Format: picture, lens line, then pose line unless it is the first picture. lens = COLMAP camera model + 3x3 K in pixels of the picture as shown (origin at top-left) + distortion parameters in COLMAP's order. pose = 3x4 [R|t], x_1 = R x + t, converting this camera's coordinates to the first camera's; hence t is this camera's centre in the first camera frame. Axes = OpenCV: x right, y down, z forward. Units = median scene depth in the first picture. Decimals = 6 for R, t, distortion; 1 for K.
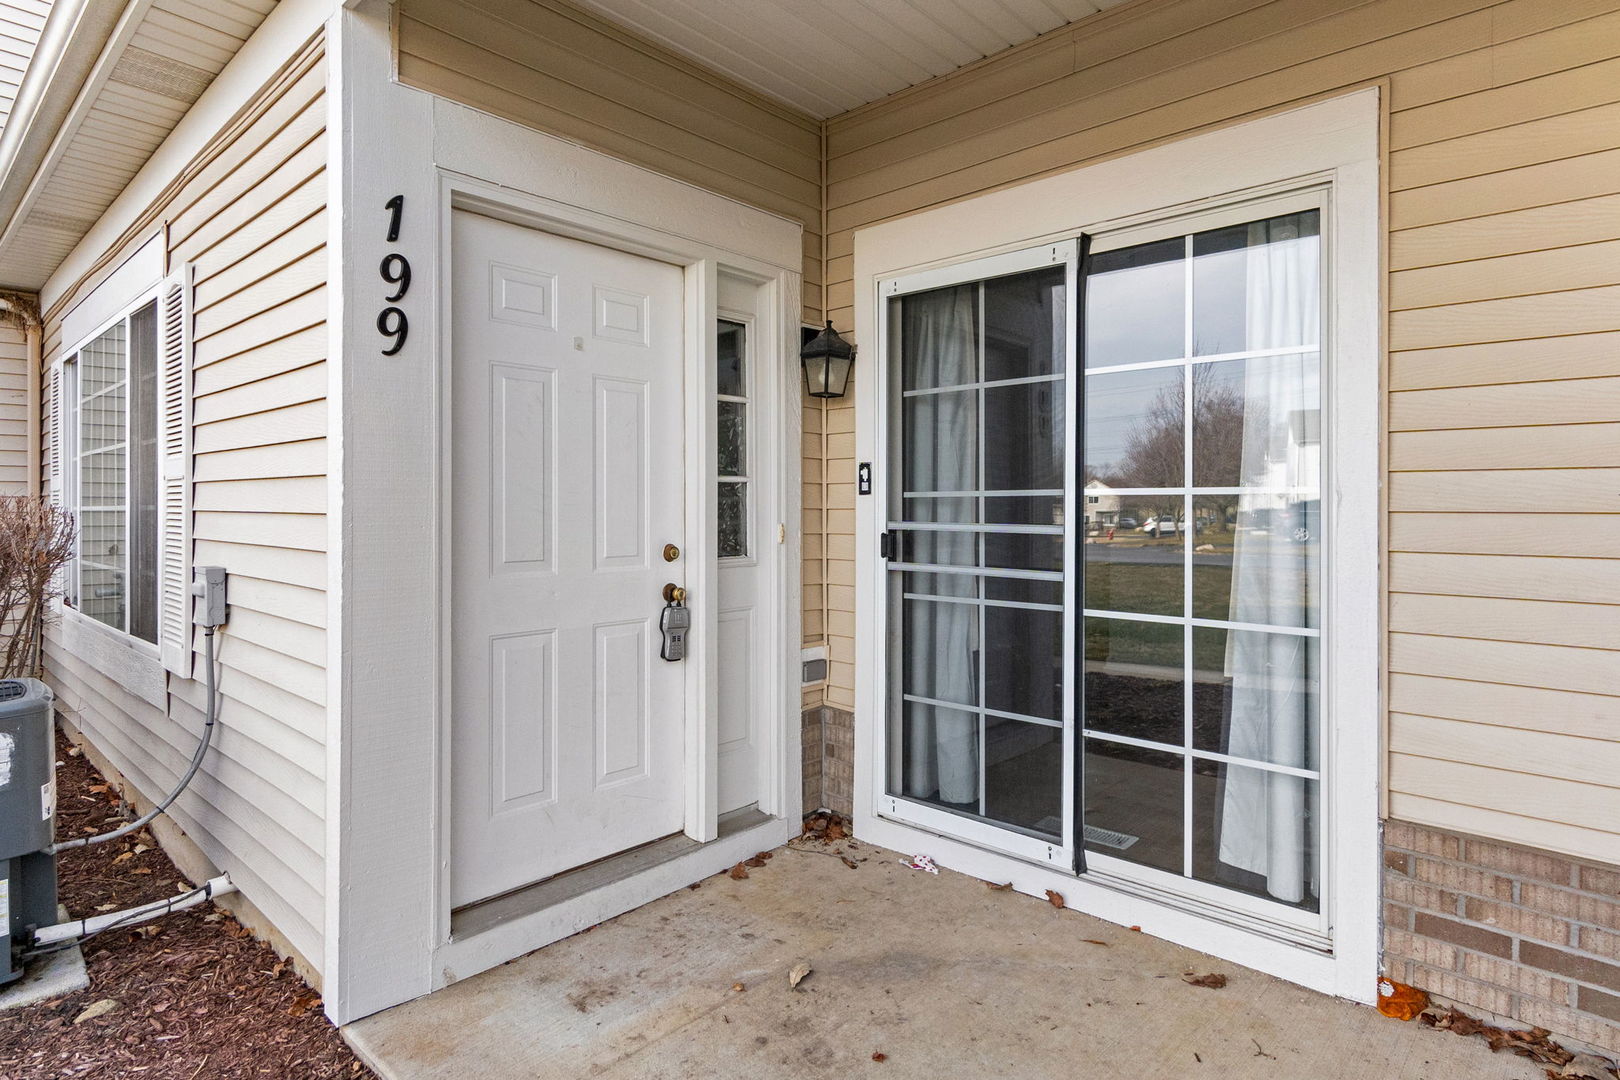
lens RADIAL K [[875.3, 0, 812.3], [0, 875.3, 504.6], [0, 0, 1]] dist [0.004175, 0.000931]
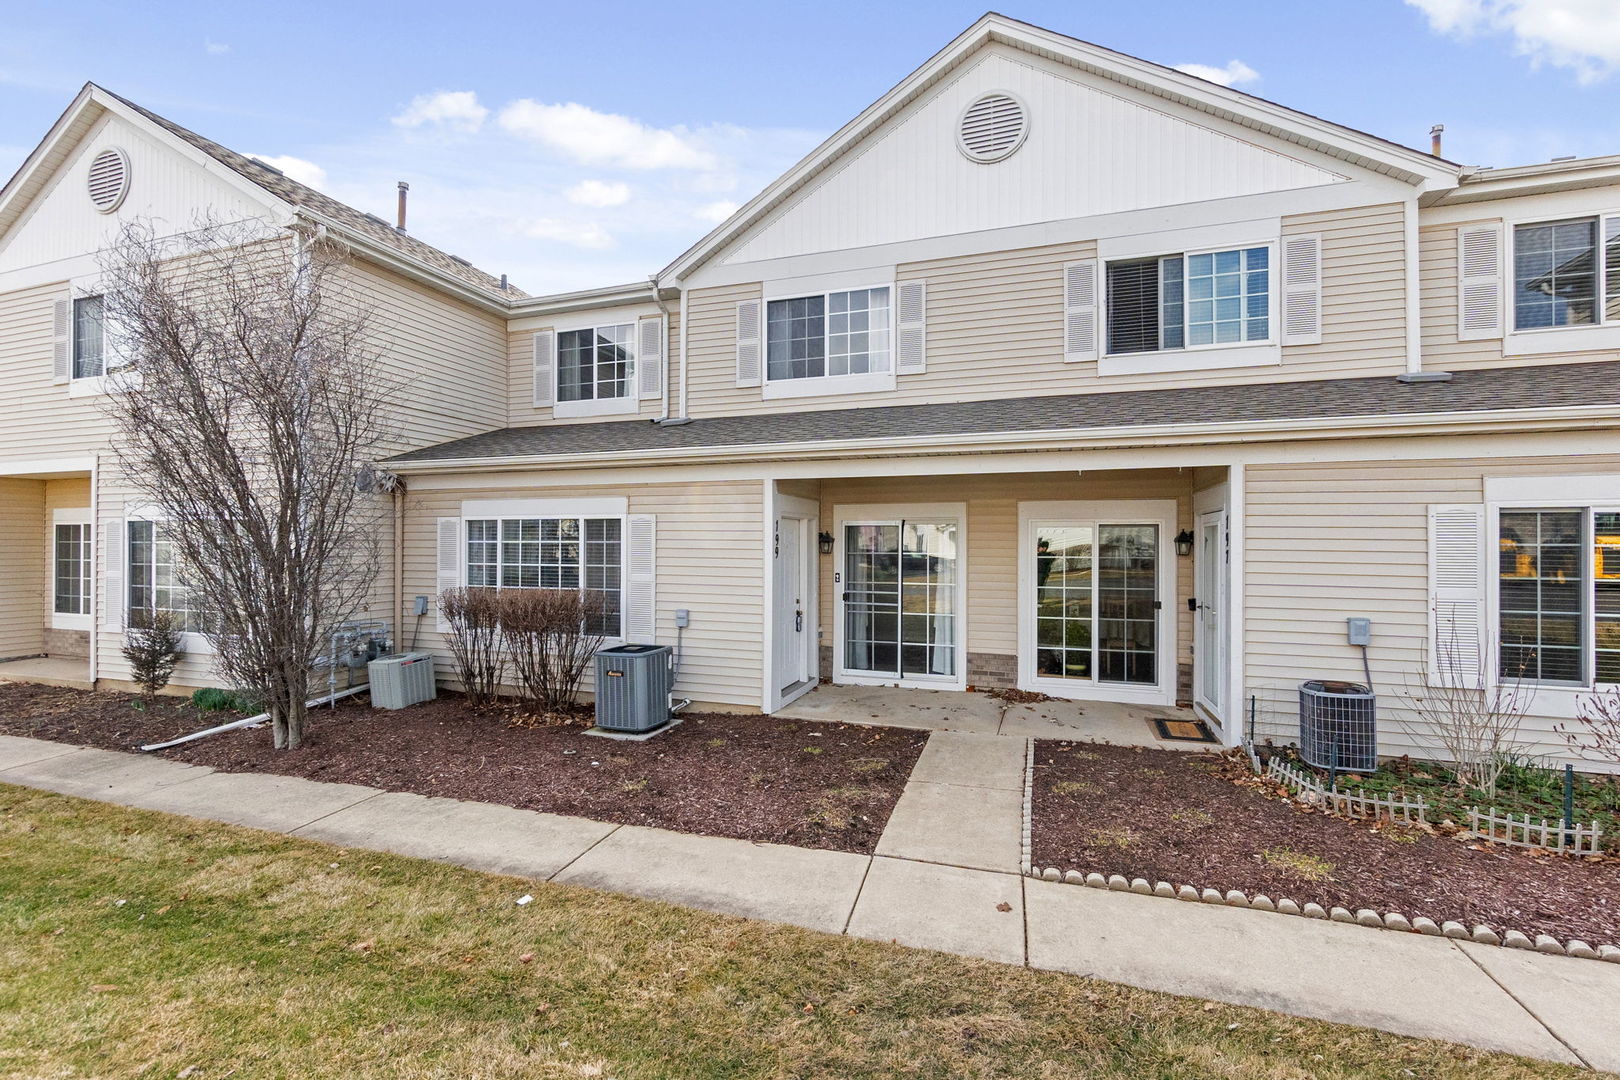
lens RADIAL K [[700.4, 0, 808.4], [0, 700.4, 542.5], [0, 0, 1]] dist [-0.002675, 0.000083]
pose [[0.916092, 0.005462, 0.400930, -1.265588], [-0.004453, 0.999984, -0.003446, -0.173892], [-0.400943, 0.001372, 0.916102, -1.627840]]
